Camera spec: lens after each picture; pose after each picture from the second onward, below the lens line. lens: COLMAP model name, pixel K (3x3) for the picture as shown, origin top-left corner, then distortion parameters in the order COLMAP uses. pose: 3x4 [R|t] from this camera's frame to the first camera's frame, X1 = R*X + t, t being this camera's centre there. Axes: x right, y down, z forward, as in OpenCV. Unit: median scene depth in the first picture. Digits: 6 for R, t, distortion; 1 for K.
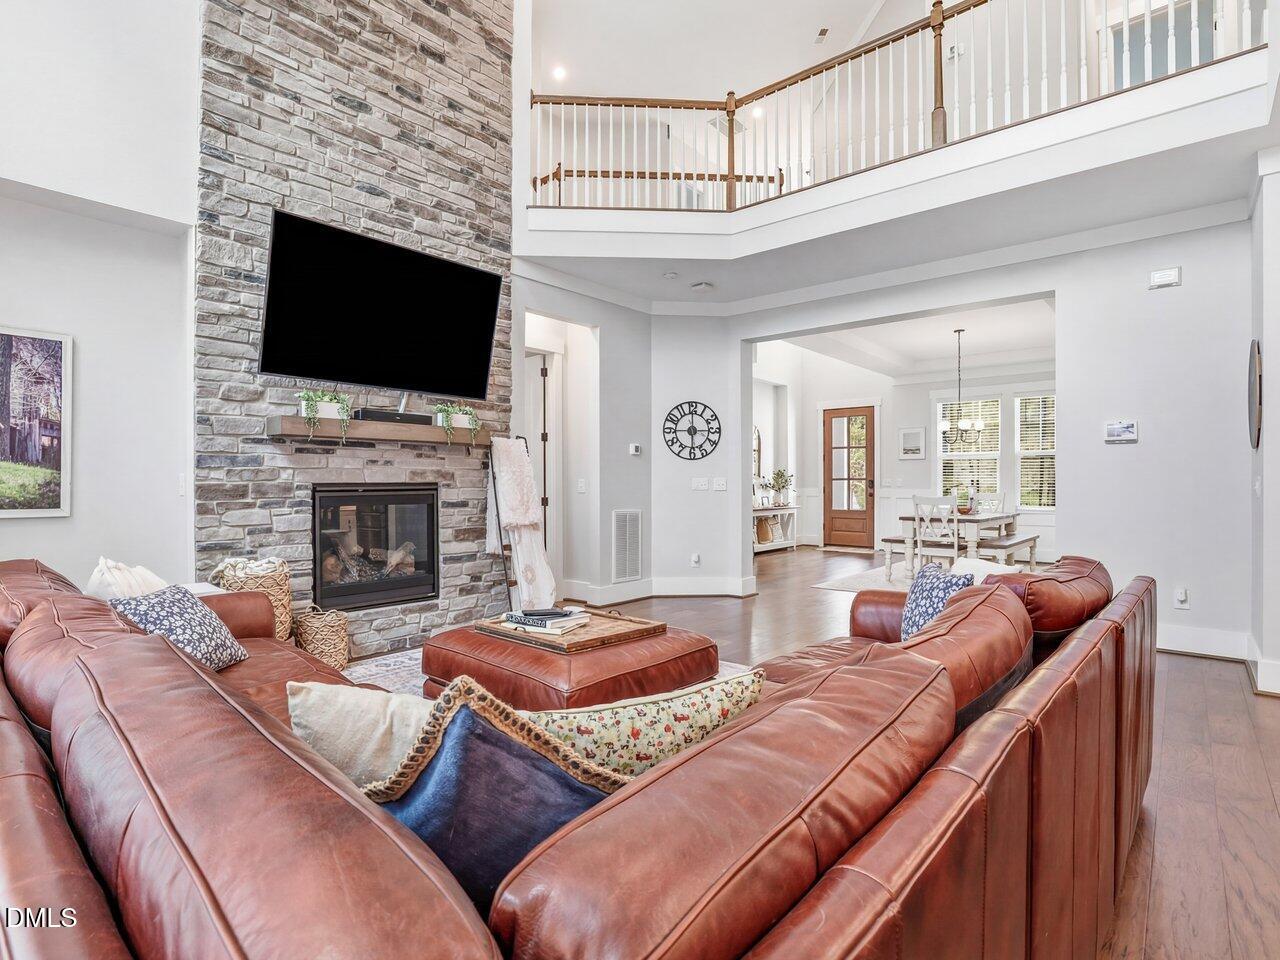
lens RADIAL K [[645.6, 0, 640.0], [0, 645.6, 480.0], [0, 0, 1]] dist [-0.046681, 0.027619]
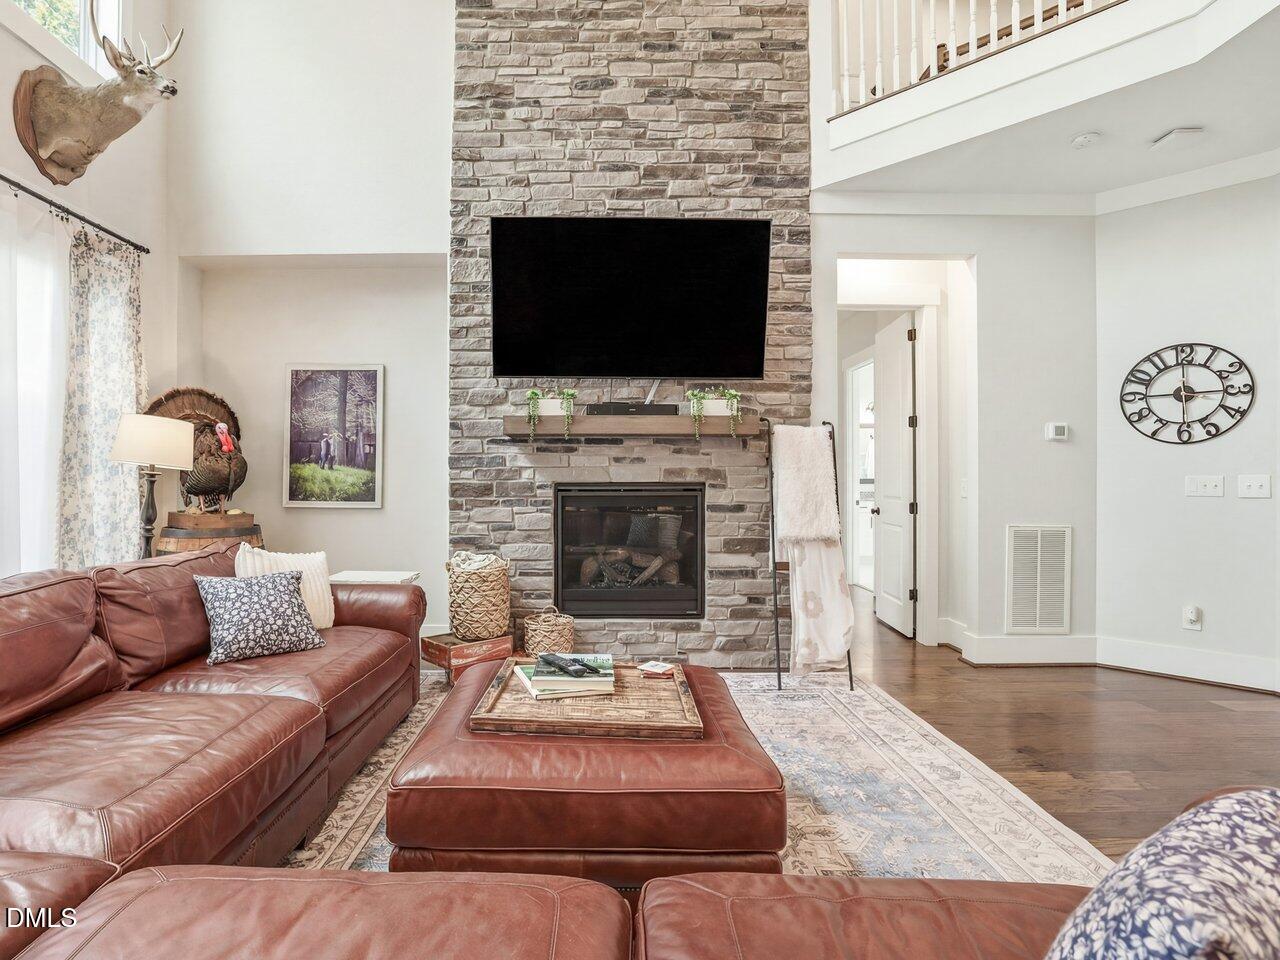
lens RADIAL K [[645.6, 0, 640.0], [0, 645.6, 480.0], [0, 0, 1]] dist [-0.046681, 0.027619]
pose [[0.659281, -0.002587, -0.751892, 0.278830], [0.000626, 0.999996, -0.002891, 0.003674], [0.751896, 0.001435, 0.659280, 0.380478]]
